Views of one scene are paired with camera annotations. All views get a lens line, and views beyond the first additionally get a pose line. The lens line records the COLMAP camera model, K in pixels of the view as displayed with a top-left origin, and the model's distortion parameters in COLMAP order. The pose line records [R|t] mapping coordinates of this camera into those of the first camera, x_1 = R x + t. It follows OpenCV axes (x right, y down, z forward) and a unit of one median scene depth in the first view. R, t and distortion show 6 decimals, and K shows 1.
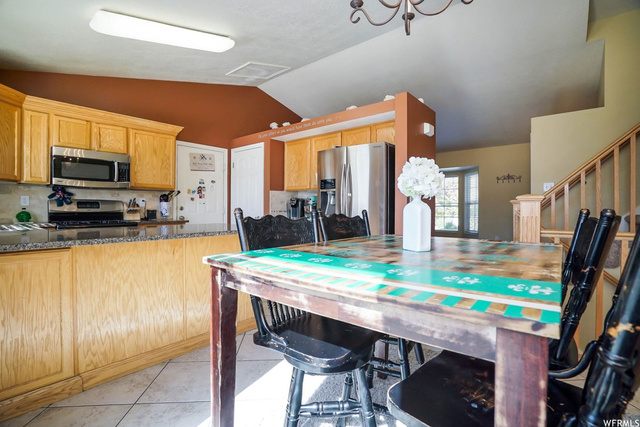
lens RADIAL K [[312.5, 0, 315.9], [0, 312.5, 211.4], [0, 0, 1]] dist [-0.020534, 0.001453]
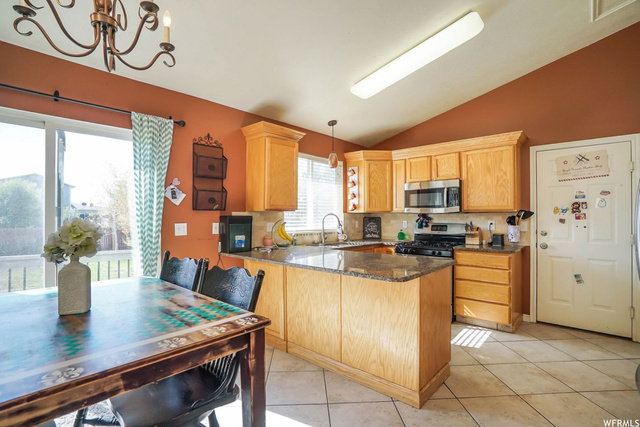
lens RADIAL K [[312.5, 0, 315.9], [0, 312.5, 215.4], [0, 0, 1]] dist [-0.020534, 0.001453]
pose [[-0.023801, -0.007184, -0.999691, 0.385254], [-0.001685, 0.999973, -0.007146, -0.053880], [0.999715, 0.001514, -0.023812, 0.525652]]
